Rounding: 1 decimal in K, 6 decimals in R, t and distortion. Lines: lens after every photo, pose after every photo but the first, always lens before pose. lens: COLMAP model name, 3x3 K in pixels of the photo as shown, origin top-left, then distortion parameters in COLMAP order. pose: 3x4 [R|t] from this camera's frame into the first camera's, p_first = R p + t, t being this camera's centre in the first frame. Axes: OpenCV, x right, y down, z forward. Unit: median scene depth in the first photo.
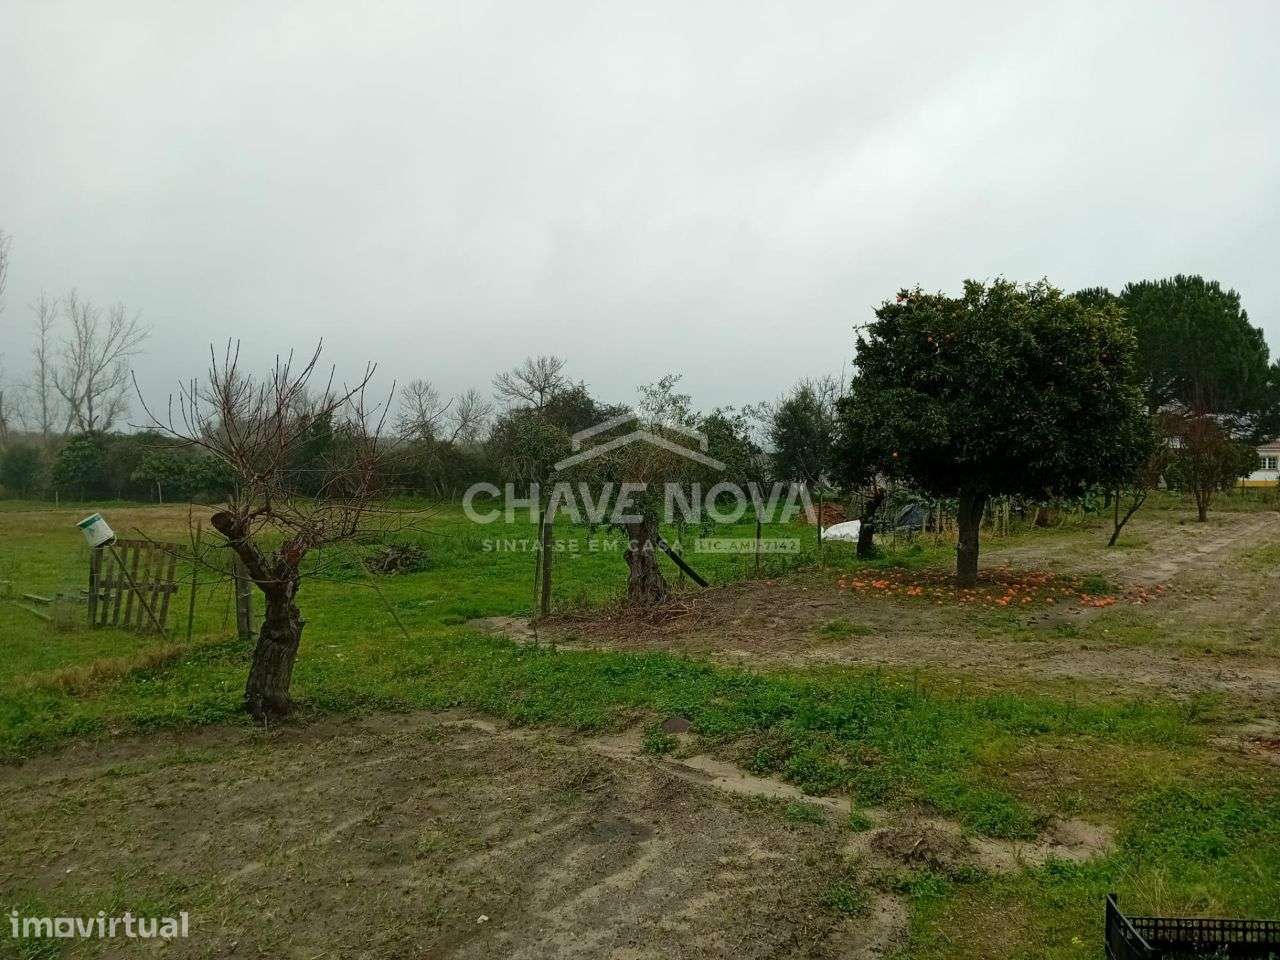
lens RADIAL K [[991.5, 0, 639.2], [0, 991.5, 485.7], [0, 0, 1]] dist [0.066217, -0.142185]
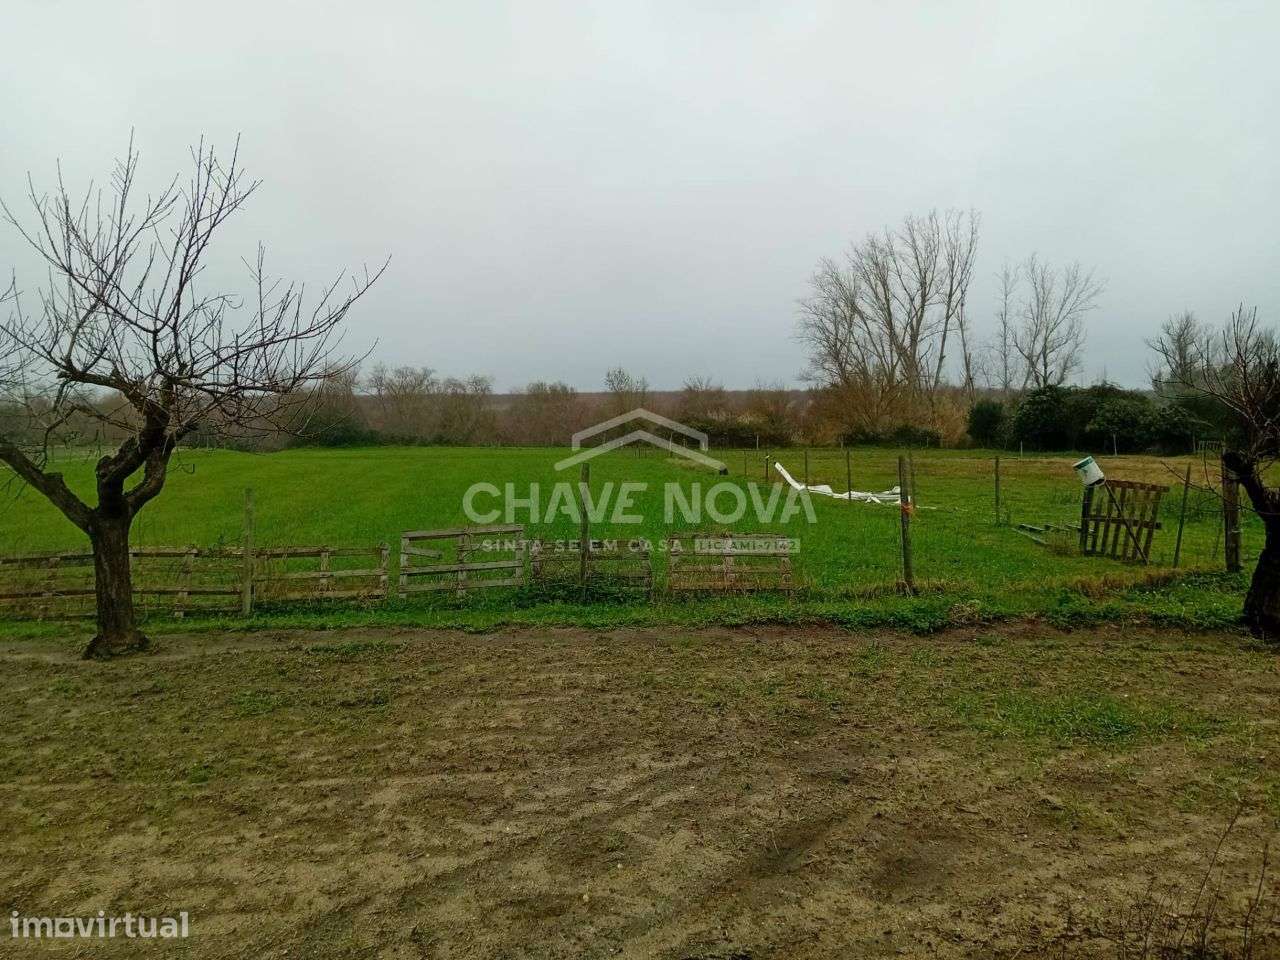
lens RADIAL K [[991.5, 0, 639.1], [0, 991.5, 483.2], [0, 0, 1]] dist [0.066217, -0.142185]
pose [[0.634930, 0.045875, -0.771207, 0.026855], [-0.011425, 0.998684, 0.050000, 0.006650], [0.772485, -0.022935, 0.634618, -0.161182]]
